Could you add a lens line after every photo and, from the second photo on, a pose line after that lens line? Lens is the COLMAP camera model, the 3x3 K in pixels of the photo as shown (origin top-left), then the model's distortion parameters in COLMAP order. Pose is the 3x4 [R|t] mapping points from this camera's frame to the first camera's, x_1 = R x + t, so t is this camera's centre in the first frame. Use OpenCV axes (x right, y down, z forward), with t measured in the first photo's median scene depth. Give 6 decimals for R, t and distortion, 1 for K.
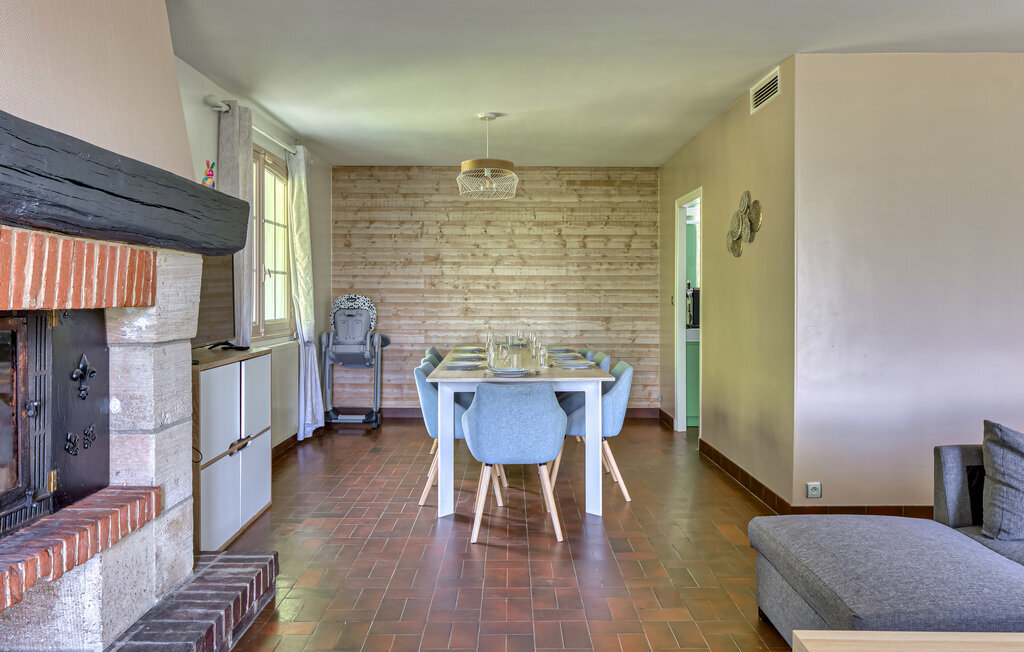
lens RADIAL K [[700.9, 0, 509.8], [0, 700.9, 320.8], [0, 0, 1]] dist [-0.006625, -0.000075]
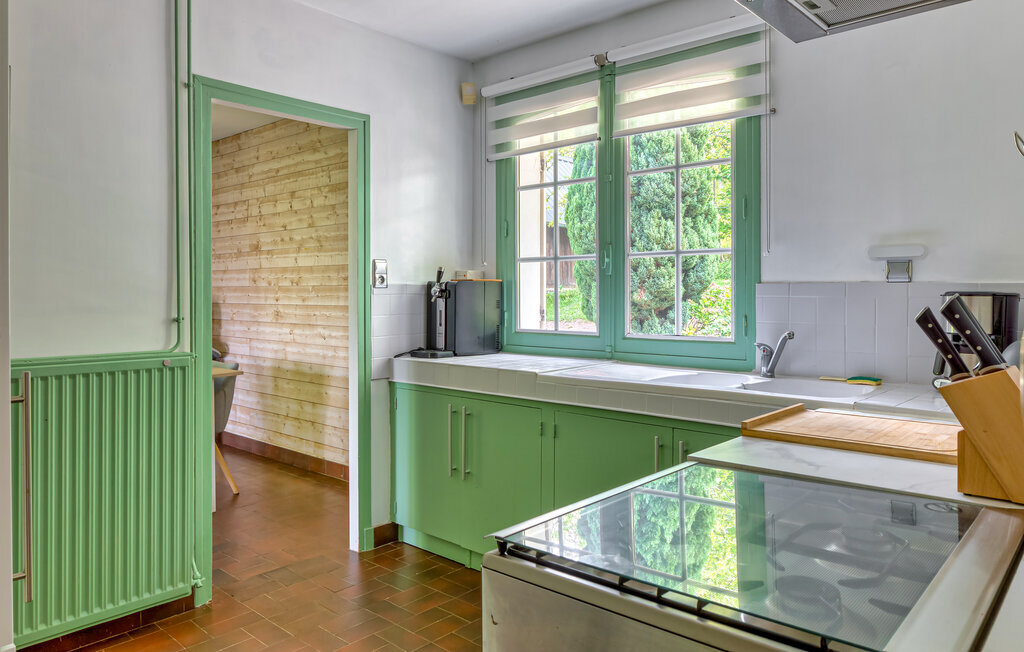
lens RADIAL K [[700.9, 0, 524.7], [0, 700.9, 297.4], [0, 0, 1]] dist [-0.006625, -0.000075]
pose [[0.750963, 0.000878, -0.660343, 0.625503], [-0.023494, 0.999402, -0.025389, -0.020573], [0.659926, 0.034580, 0.750535, 0.617481]]
